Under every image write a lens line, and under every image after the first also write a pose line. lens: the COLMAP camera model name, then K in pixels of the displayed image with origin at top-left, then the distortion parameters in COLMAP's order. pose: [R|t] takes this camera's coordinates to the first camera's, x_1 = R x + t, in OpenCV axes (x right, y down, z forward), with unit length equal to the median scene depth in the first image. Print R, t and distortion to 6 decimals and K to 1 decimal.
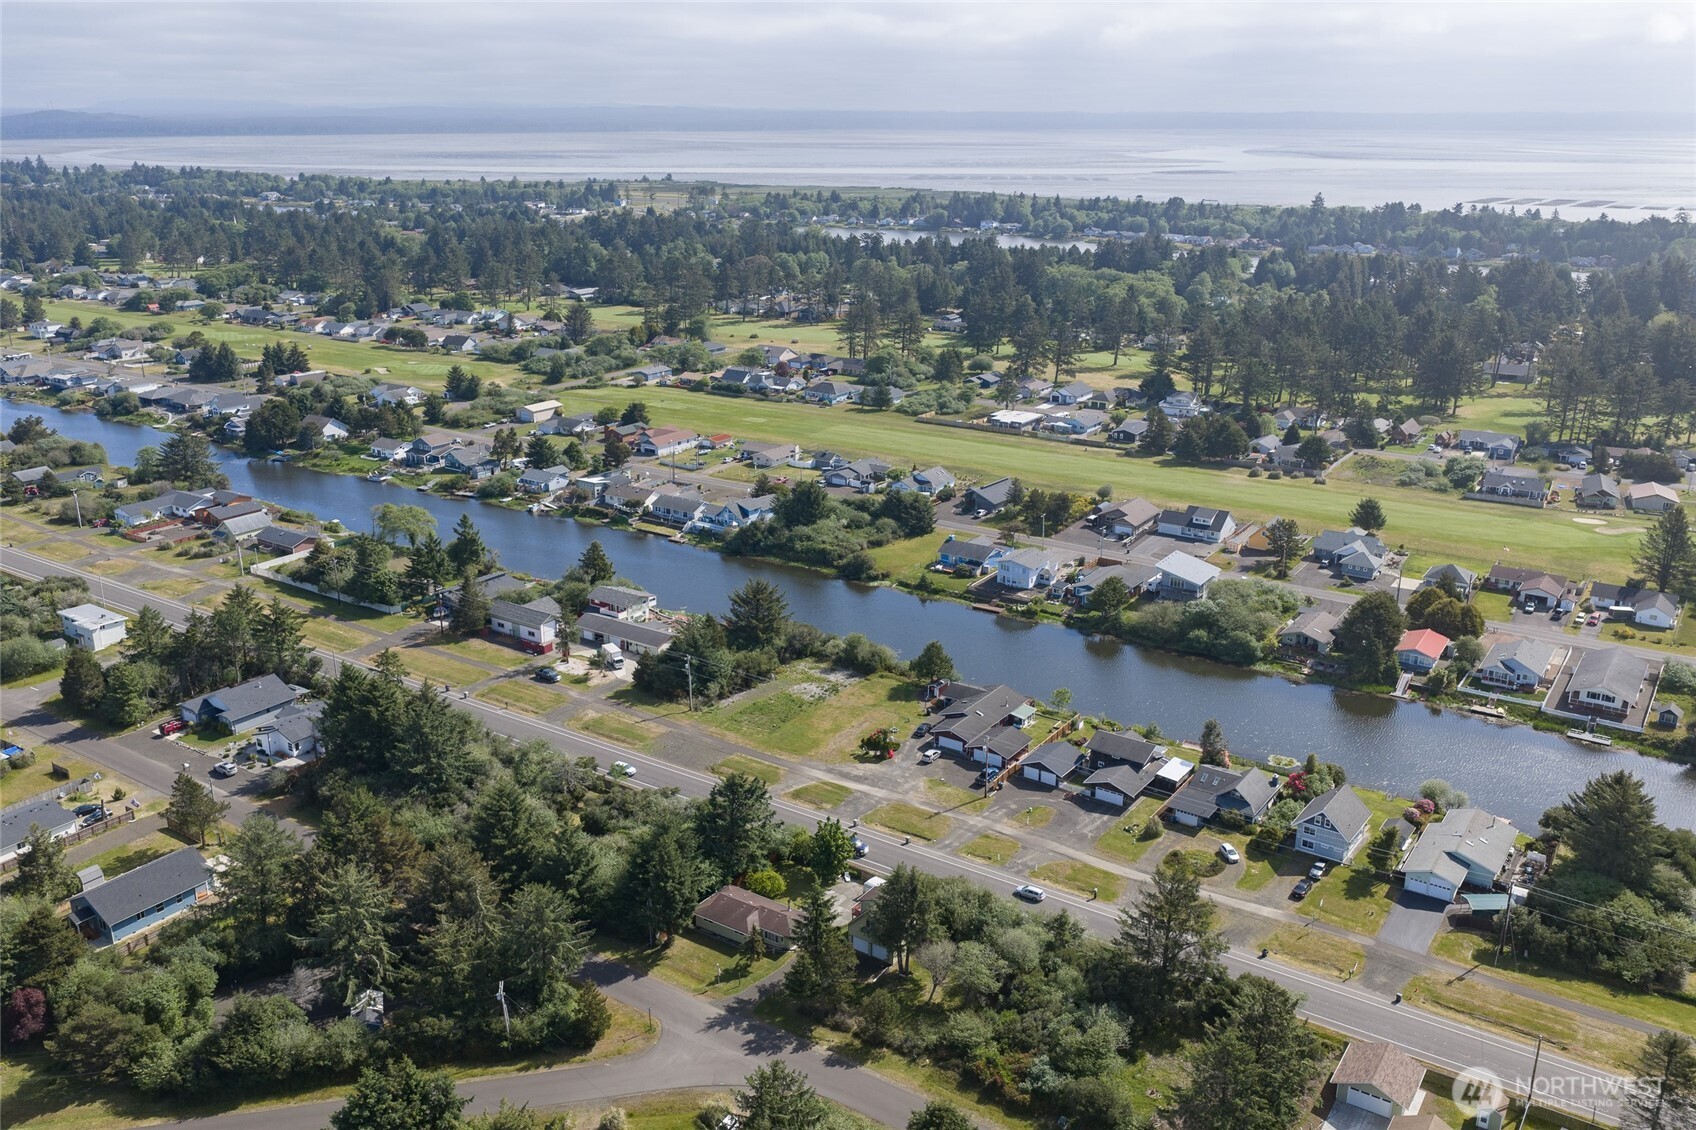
lens RADIAL K [[1405.0, 0, 848.0], [0, 1405.0, 565.0], [0, 0, 1]] dist [0.034051, -0.058221]
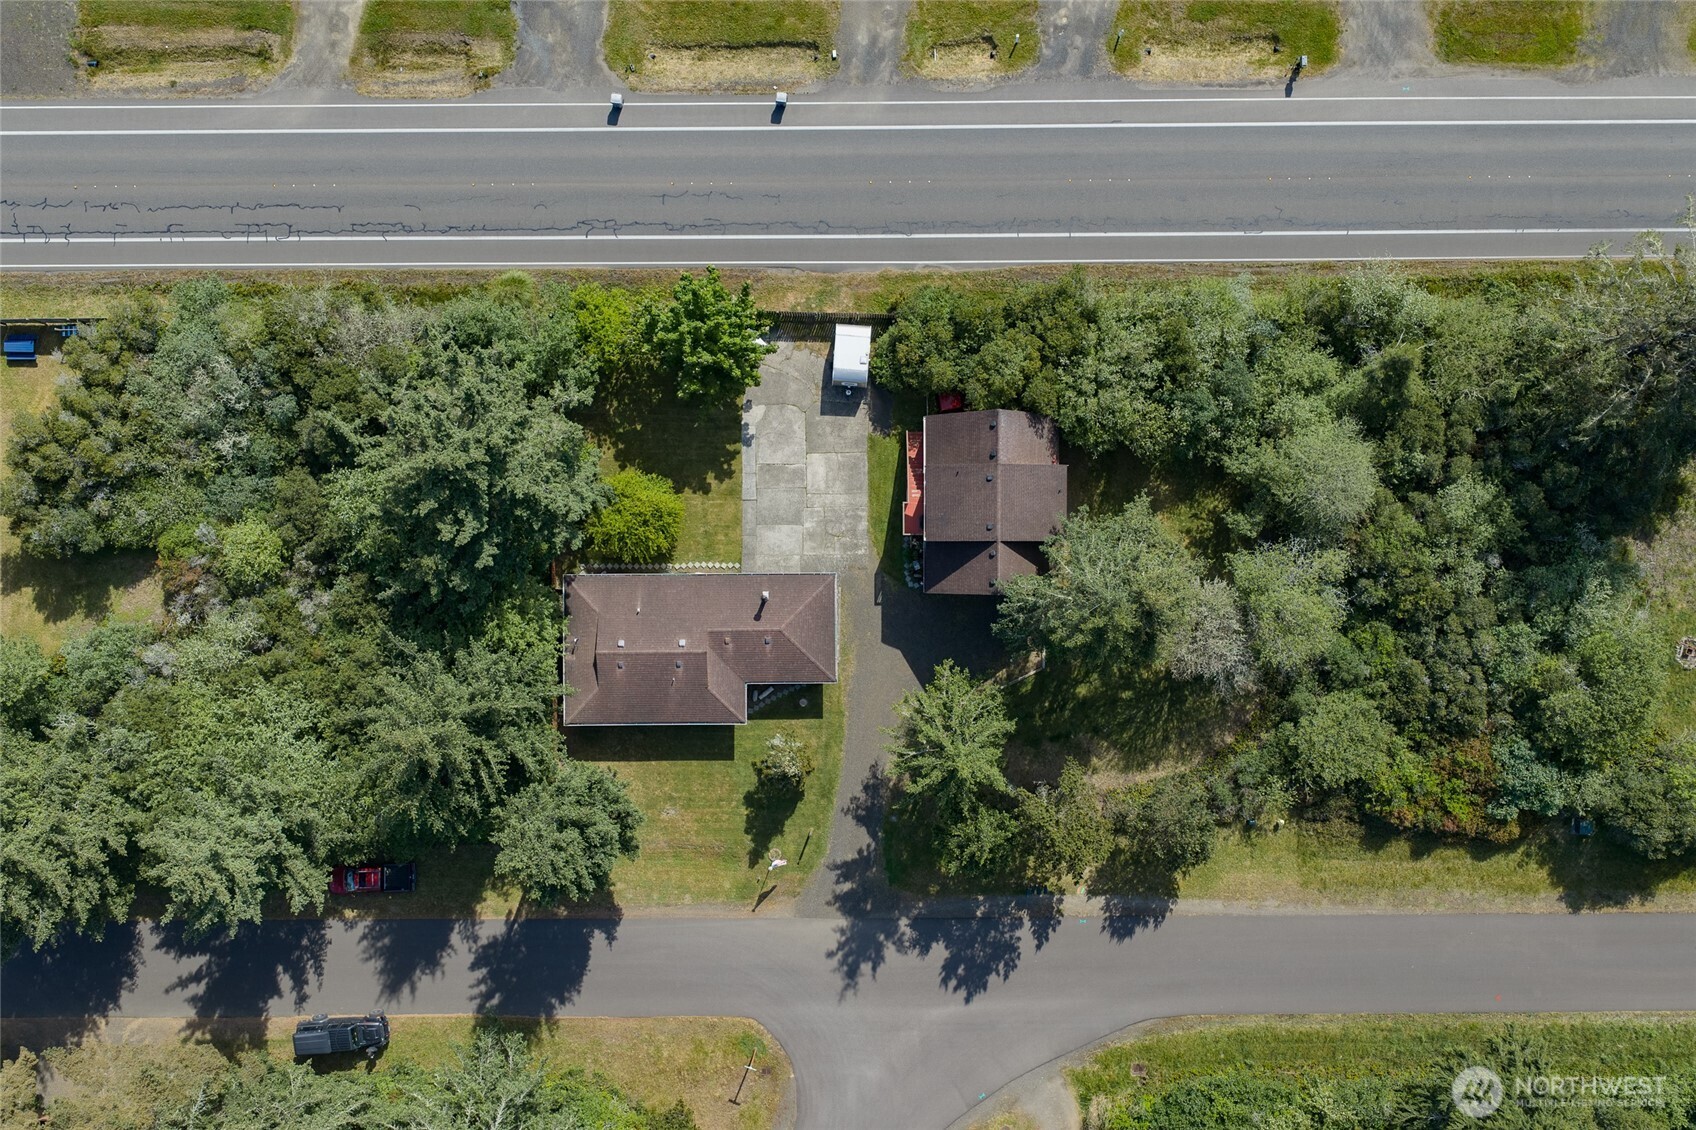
lens RADIAL K [[1405.0, 0, 848.0], [0, 1405.0, 565.0], [0, 0, 1]] dist [0.034051, -0.058221]
pose [[0.823703, -0.566834, -0.014584, -0.006492], [0.181648, 0.239424, 0.953771, -0.097100], [-0.537139, -0.788273, 0.300179, 0.548228]]
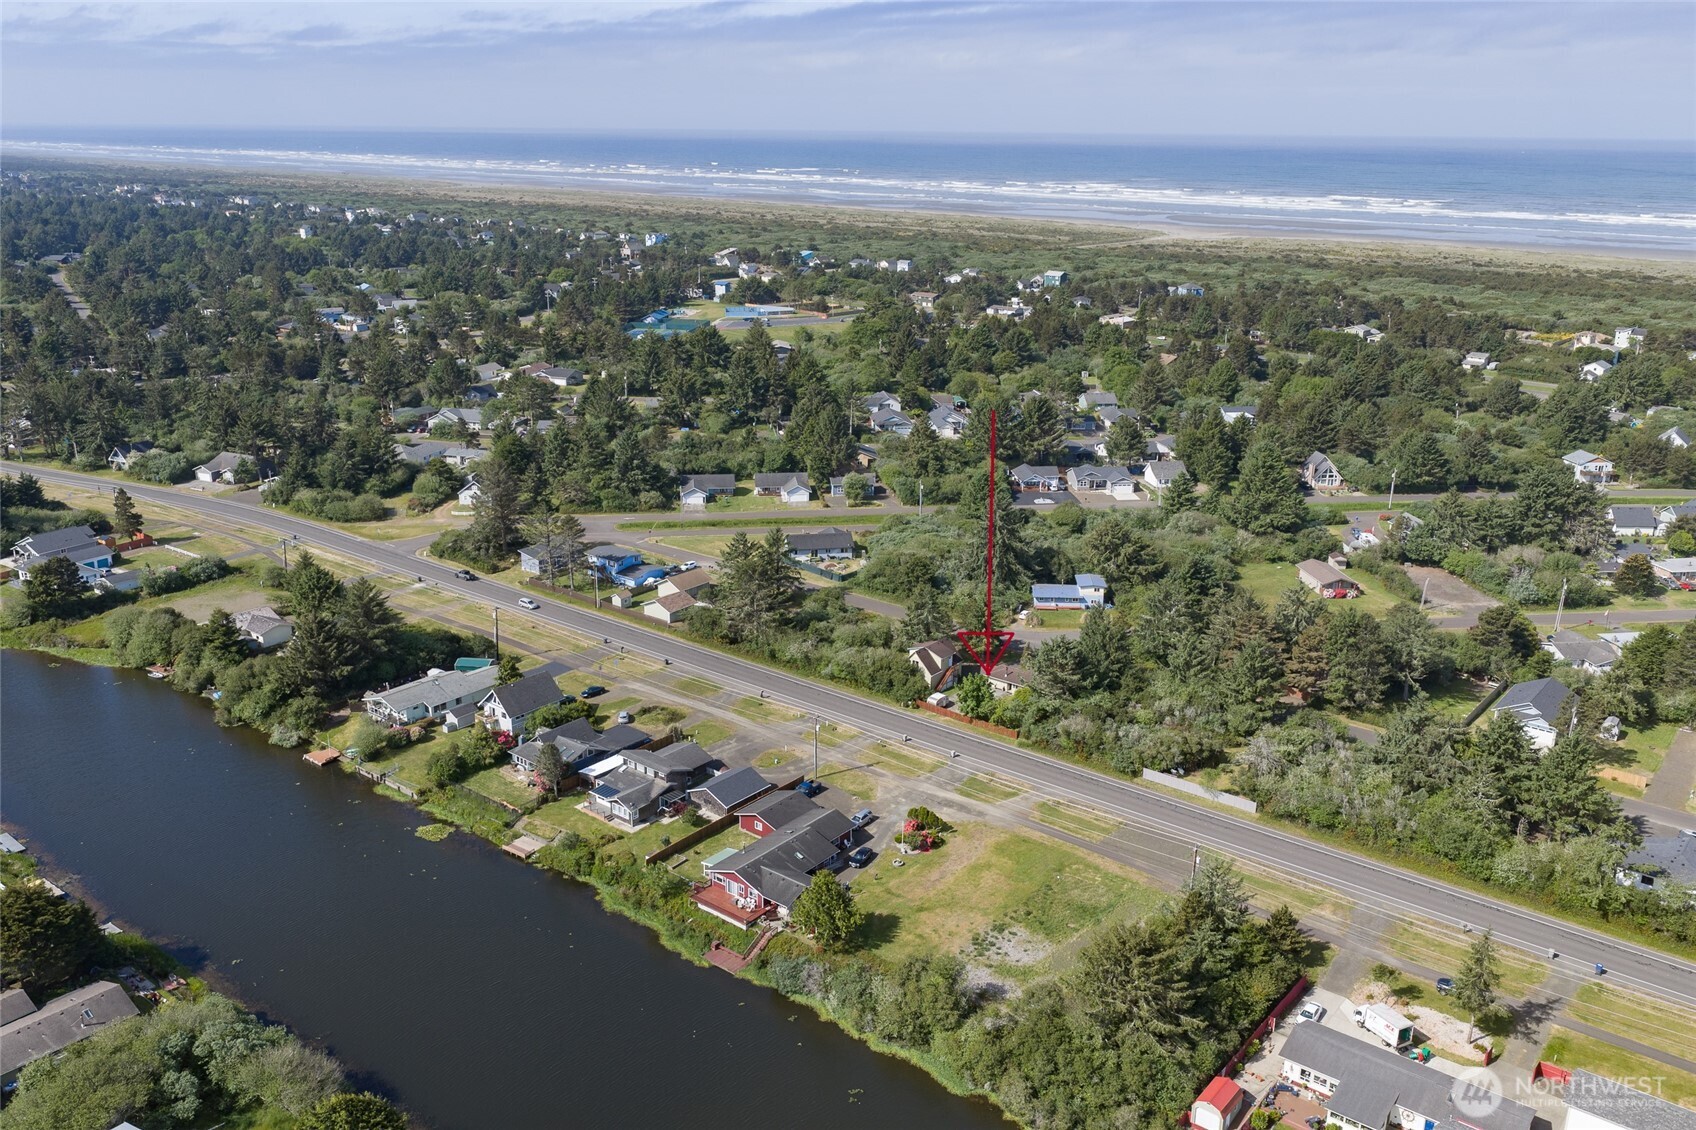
lens RADIAL K [[1405.0, 0, 848.0], [0, 1405.0, 565.0], [0, 0, 1]] dist [0.034051, -0.058221]
pose [[-0.997425, -0.032515, 0.063928, 0.013687], [0.011565, 0.806757, 0.590770, -0.387133], [-0.070783, 0.589988, -0.804304, 1.270848]]
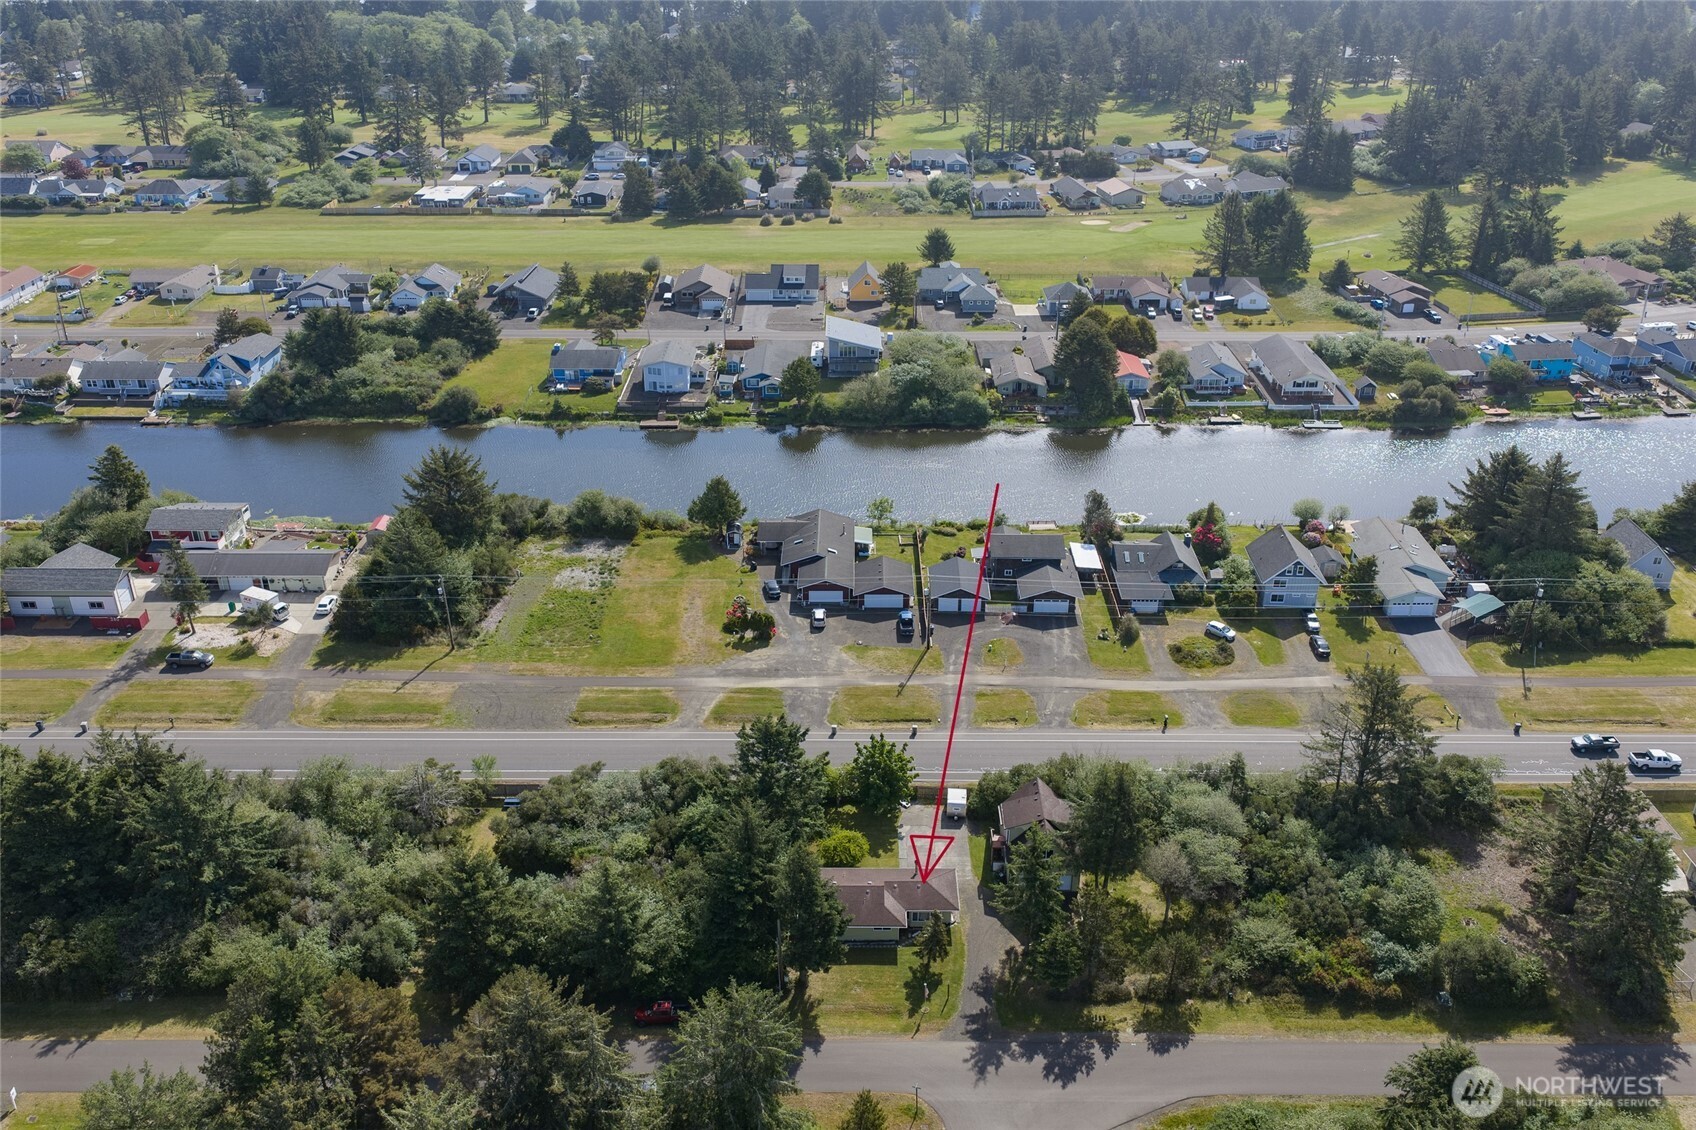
lens RADIAL K [[1405.0, 0, 848.0], [0, 1405.0, 565.0], [0, 0, 1]] dist [0.034051, -0.058221]
pose [[0.828734, -0.255388, 0.497973, -0.251004], [0.171942, 0.962960, 0.207712, -0.043694], [-0.532575, -0.086516, 0.841949, 0.260839]]
